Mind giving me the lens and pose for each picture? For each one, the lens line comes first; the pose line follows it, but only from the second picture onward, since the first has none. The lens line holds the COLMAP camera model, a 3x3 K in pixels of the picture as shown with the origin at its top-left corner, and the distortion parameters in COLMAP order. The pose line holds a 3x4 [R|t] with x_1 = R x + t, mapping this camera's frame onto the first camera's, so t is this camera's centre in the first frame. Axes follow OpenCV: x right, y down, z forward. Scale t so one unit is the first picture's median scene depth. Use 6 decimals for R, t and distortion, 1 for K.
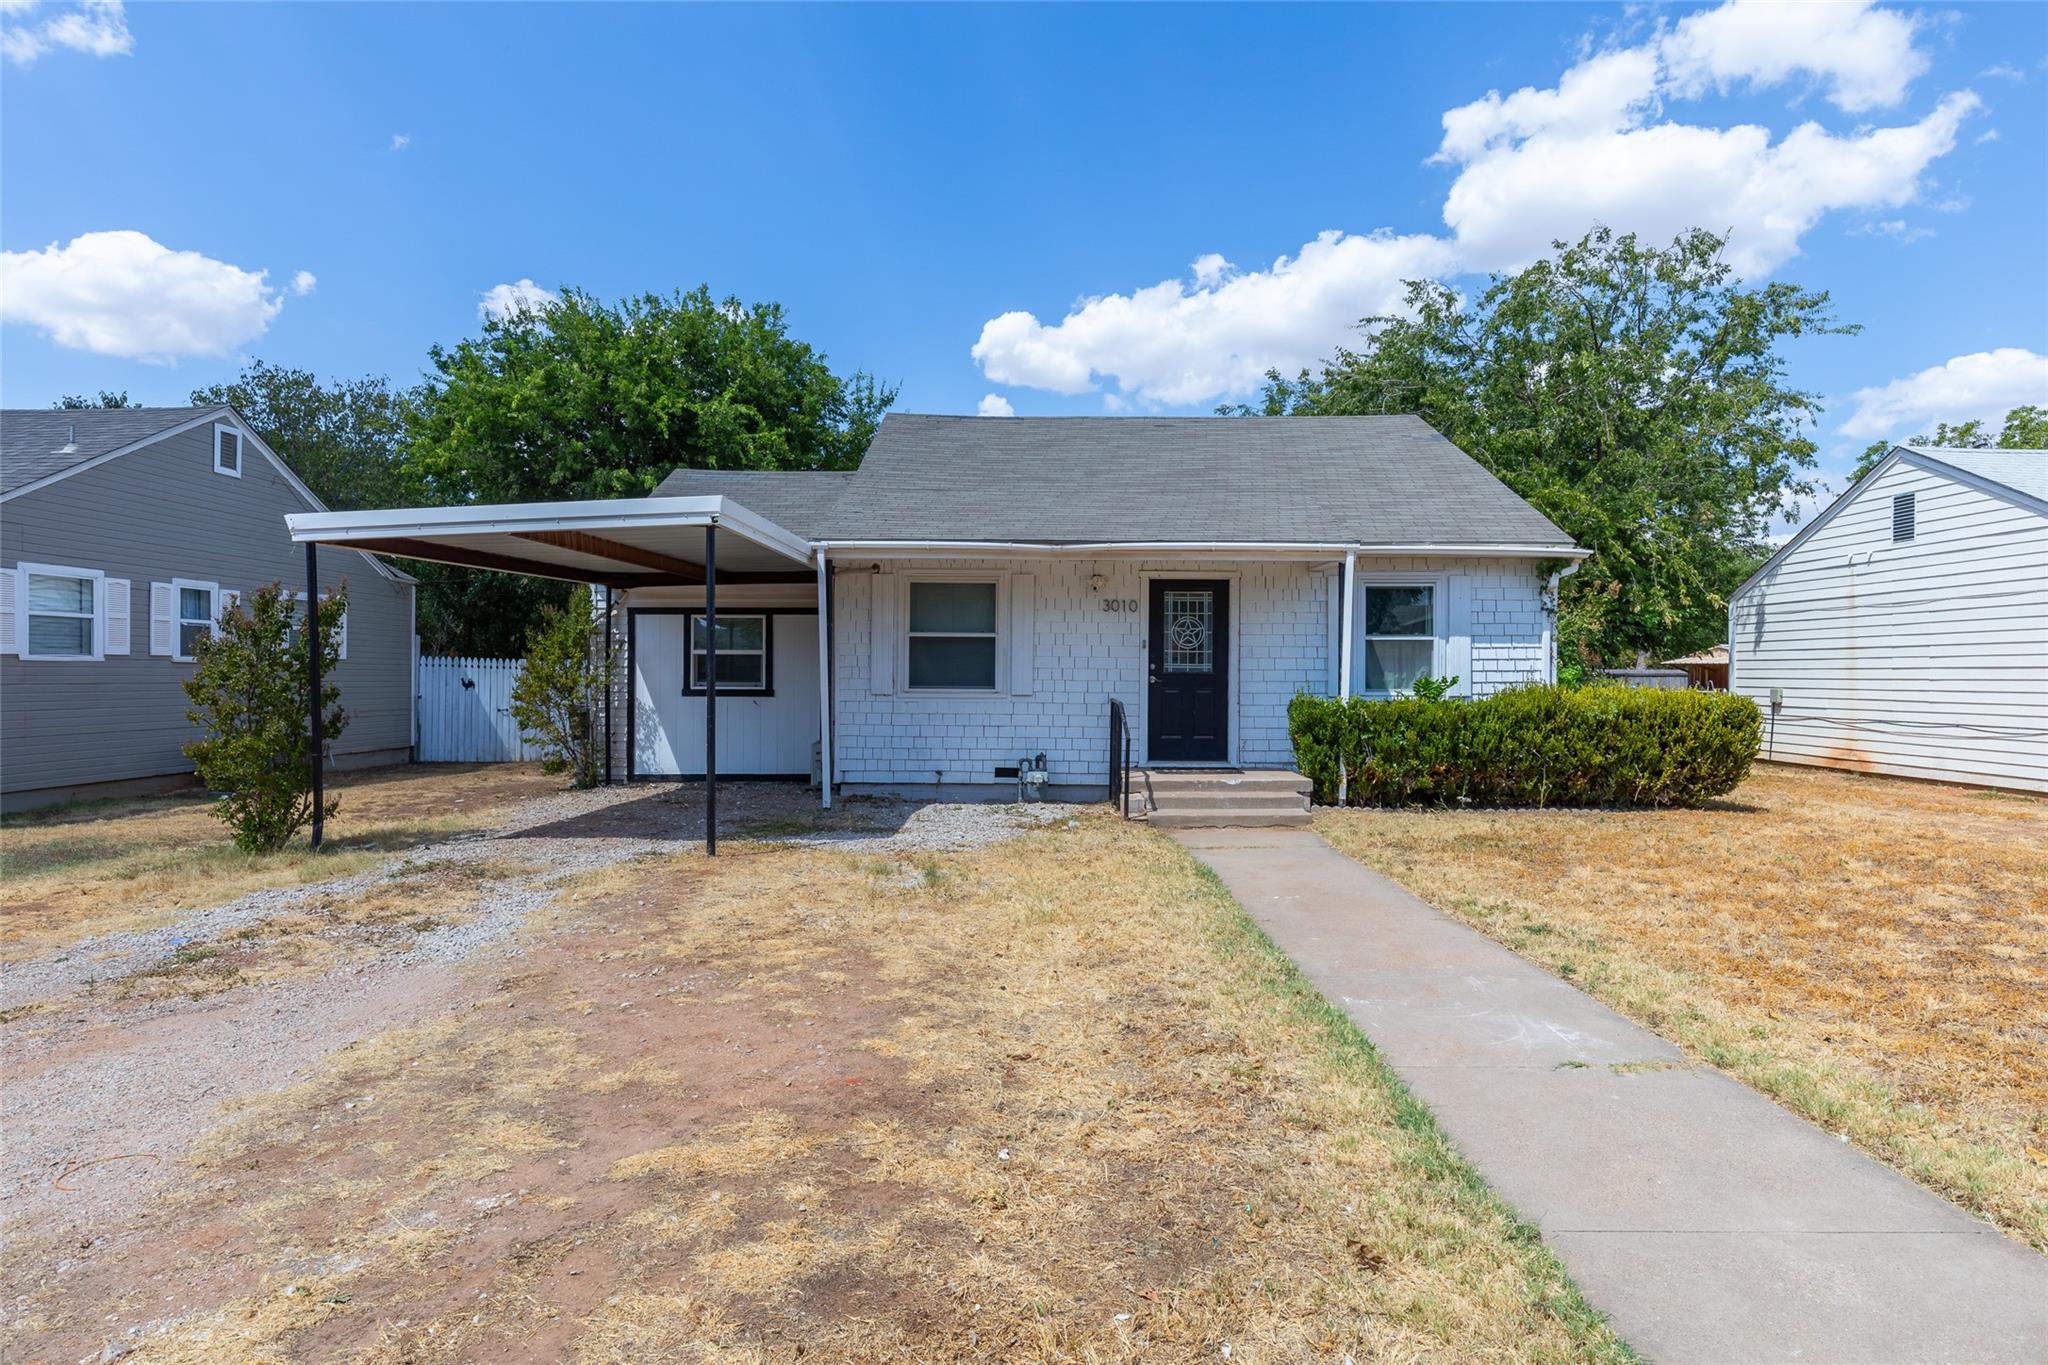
lens RADIAL K [[1163.3, 0, 1018.8], [0, 1163.3, 671.0], [0, 0, 1]] dist [0.002054, 0.000074]
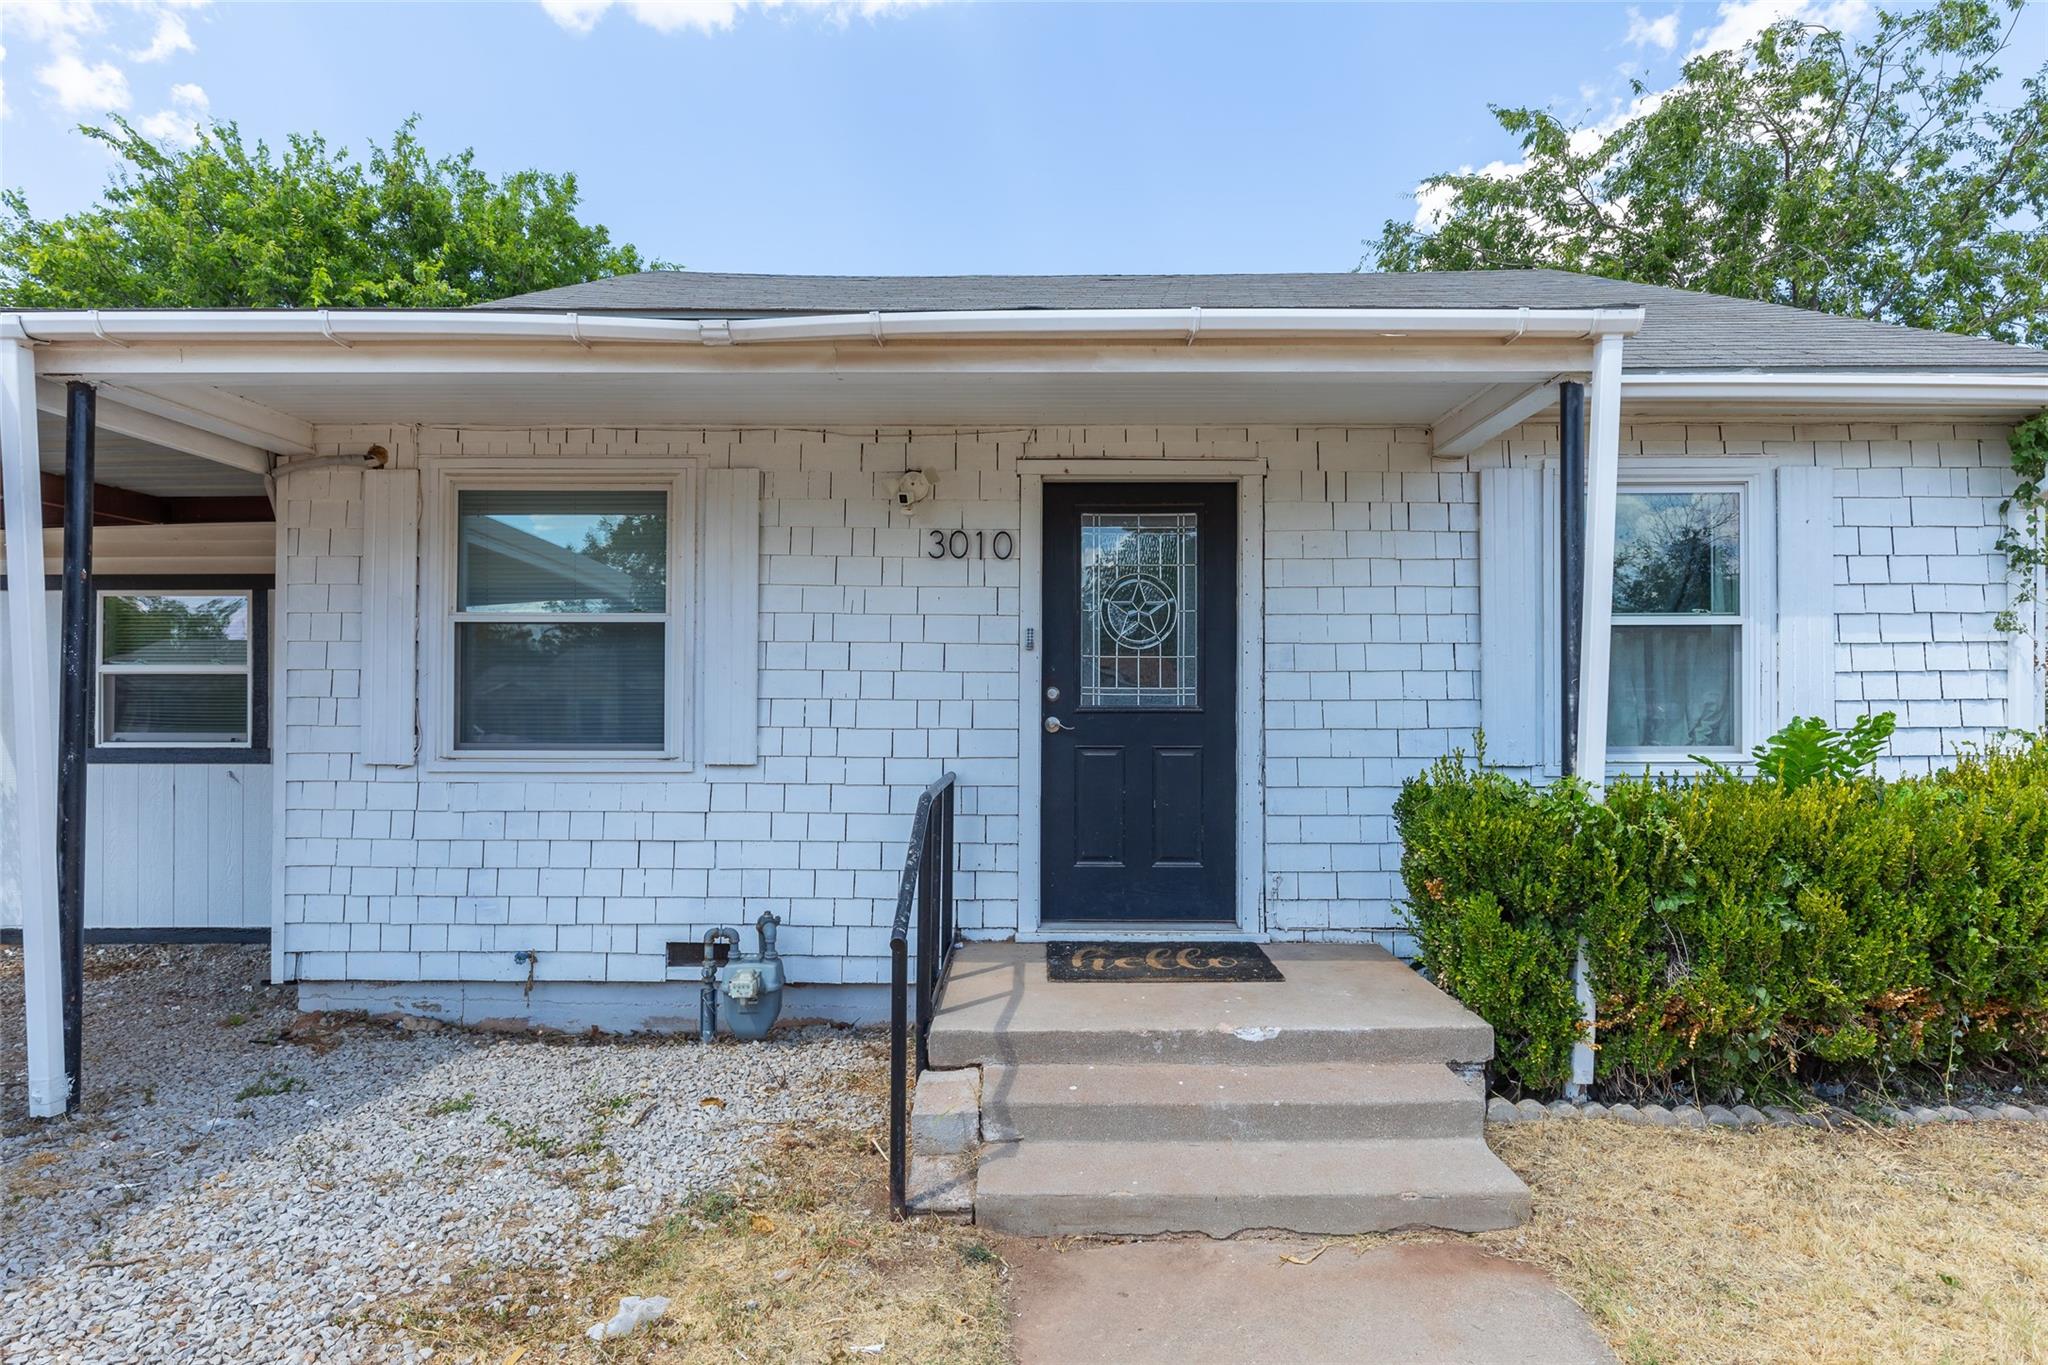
lens RADIAL K [[1139.6, 0, 1031.3], [0, 1139.6, 693.7], [0, 0, 1]] dist [-0.003409, -0.000153]
pose [[0.999937, -0.003999, 0.010525, 0.103775], [0.004121, 0.999924, -0.011625, 0.000839], [-0.010477, 0.011668, 0.999877, 0.600075]]
